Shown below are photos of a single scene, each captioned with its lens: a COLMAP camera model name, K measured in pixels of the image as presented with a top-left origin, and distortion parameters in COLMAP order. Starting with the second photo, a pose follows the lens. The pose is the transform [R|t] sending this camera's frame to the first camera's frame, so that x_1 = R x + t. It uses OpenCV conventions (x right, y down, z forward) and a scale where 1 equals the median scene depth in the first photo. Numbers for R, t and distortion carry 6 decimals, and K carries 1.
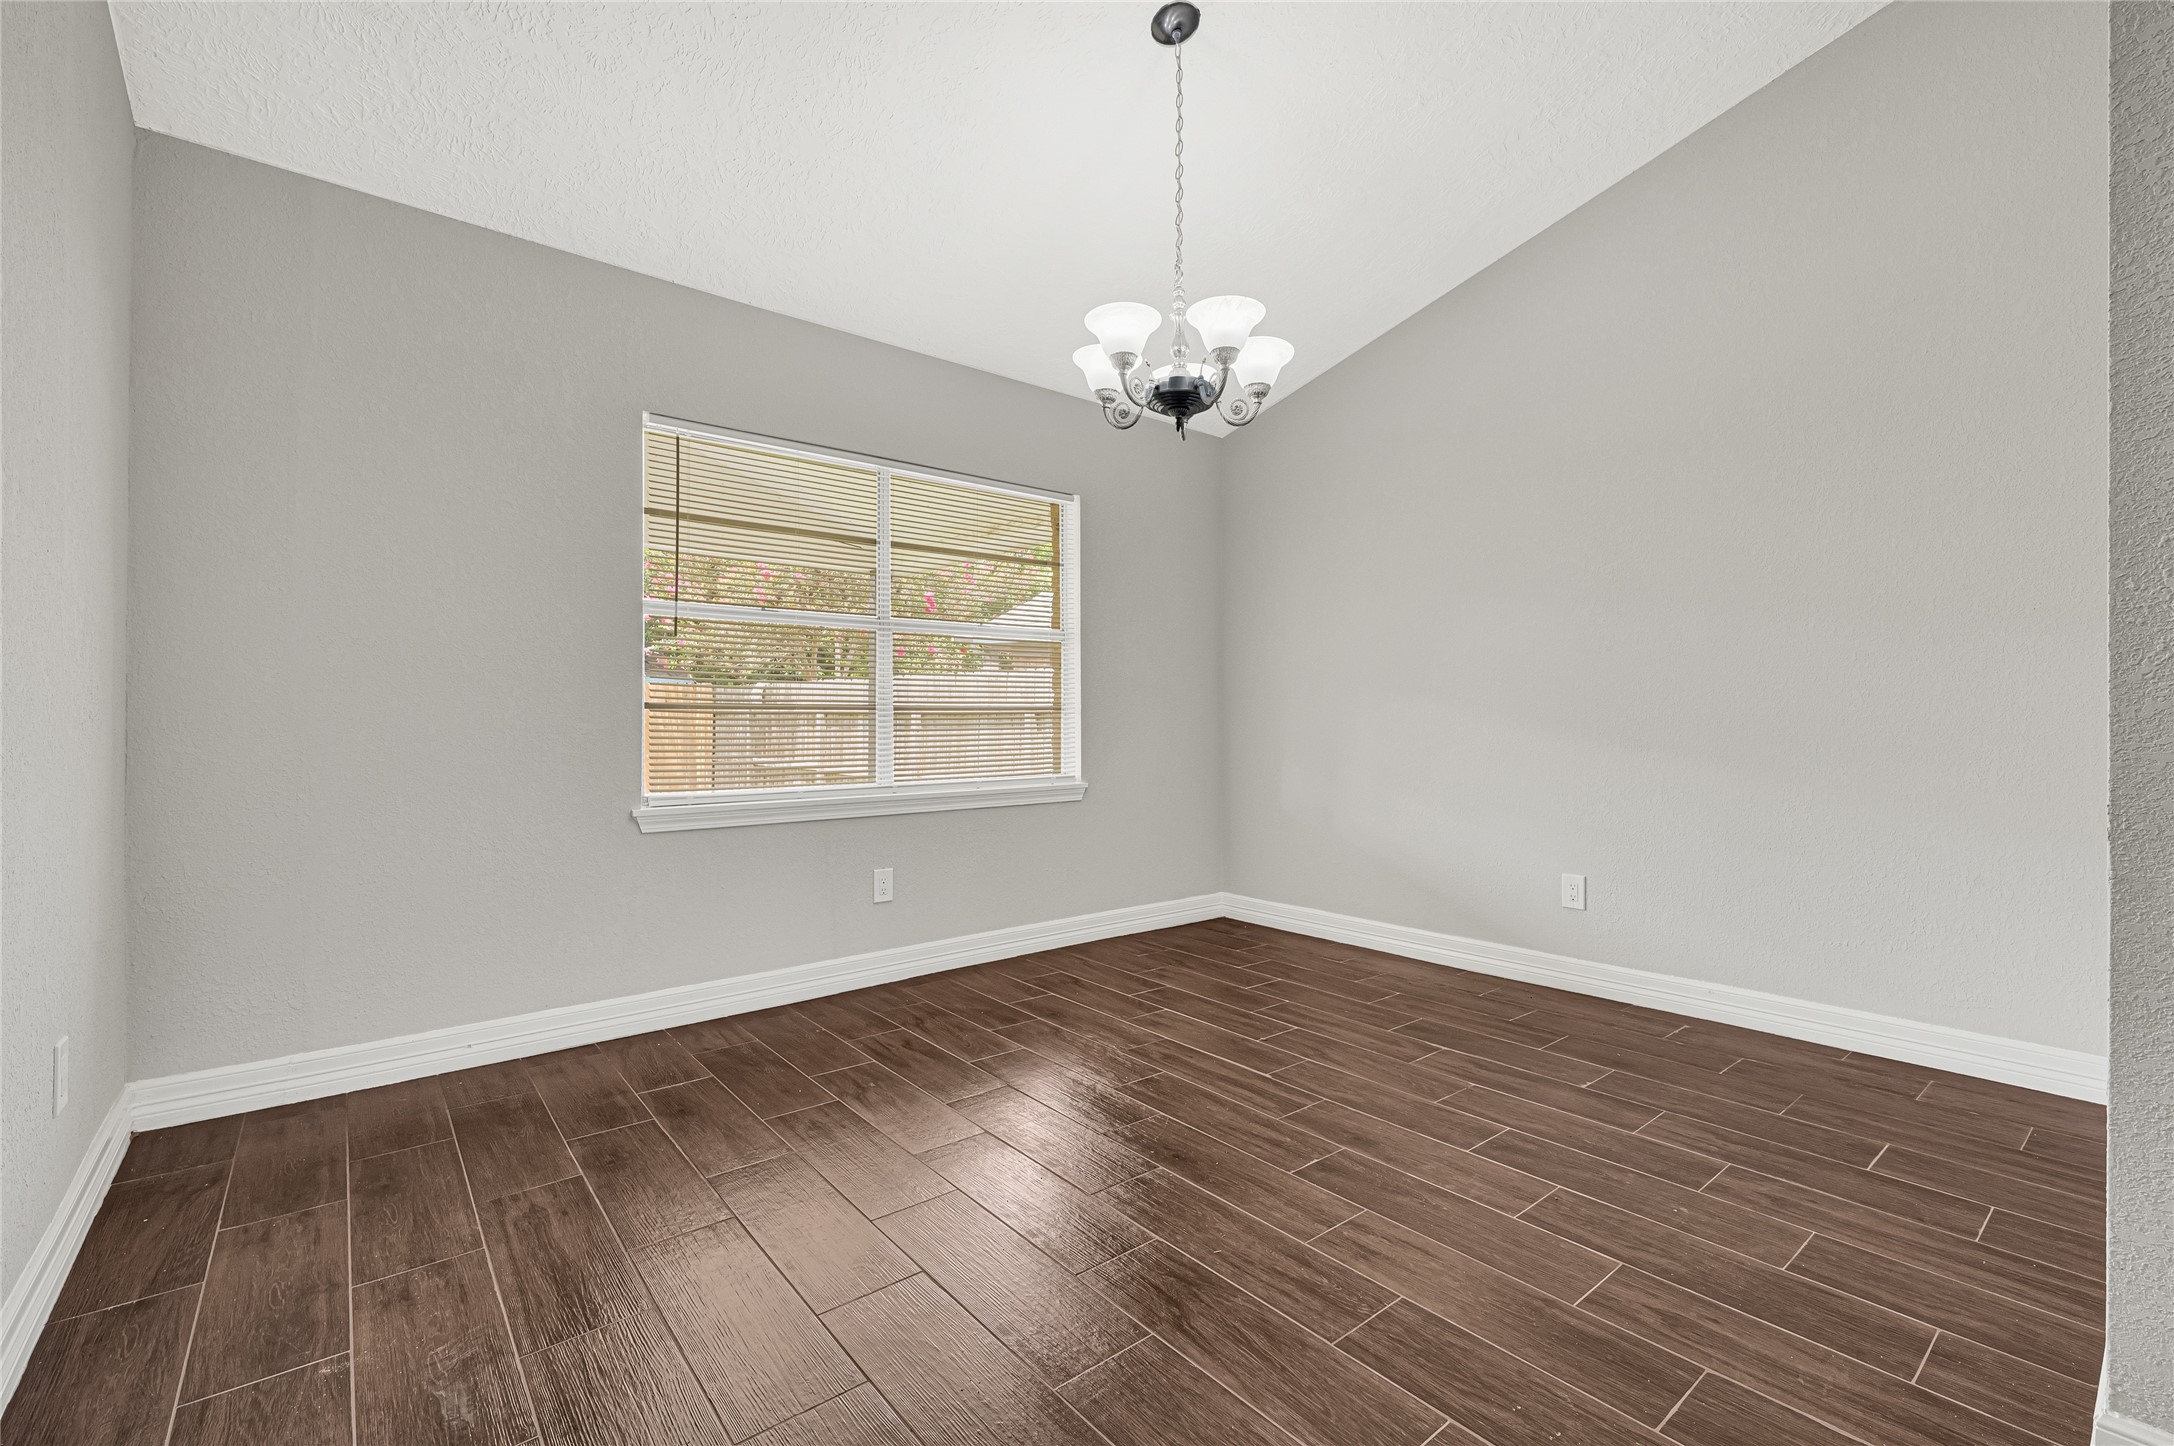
lens RADIAL K [[942.8, 0, 1092.6], [0, 942.8, 722.1], [0, 0, 1]] dist [-0.001693, -0.000481]
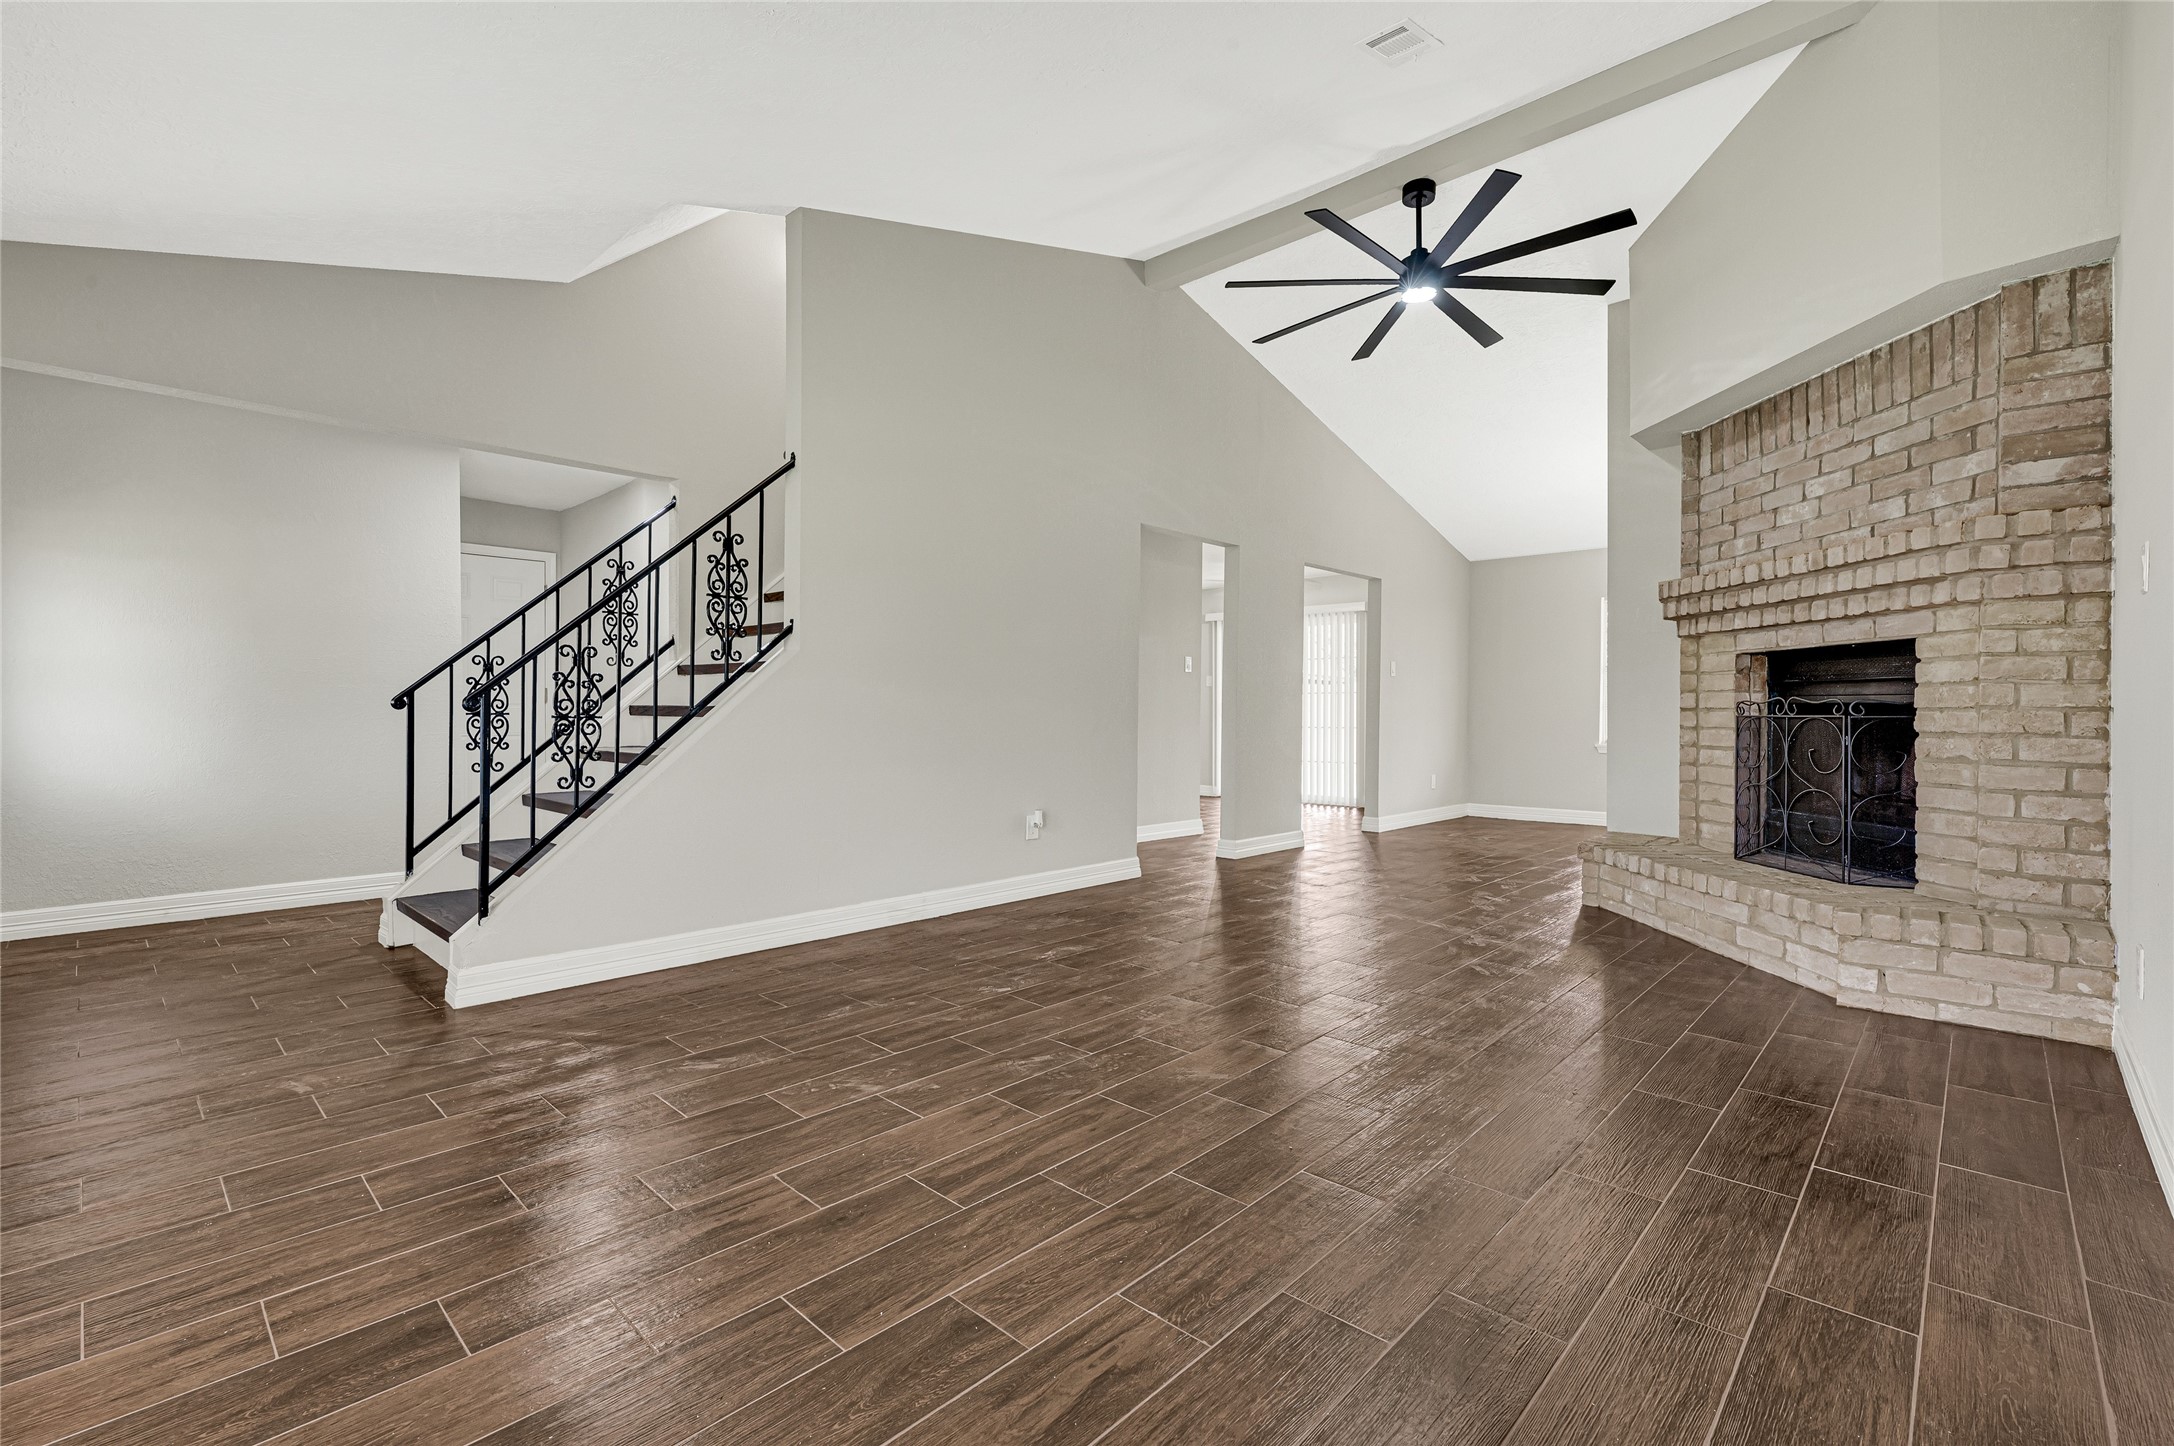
lens RADIAL K [[942.8, 0, 1090.2], [0, 942.8, 709.9], [0, 0, 1]] dist [-0.001693, -0.000481]
pose [[0.123910, 0.011563, -0.992226, 0.951287], [0.002036, 0.999927, 0.011907, -0.025630], [0.992291, -0.003496, 0.123878, 0.923381]]
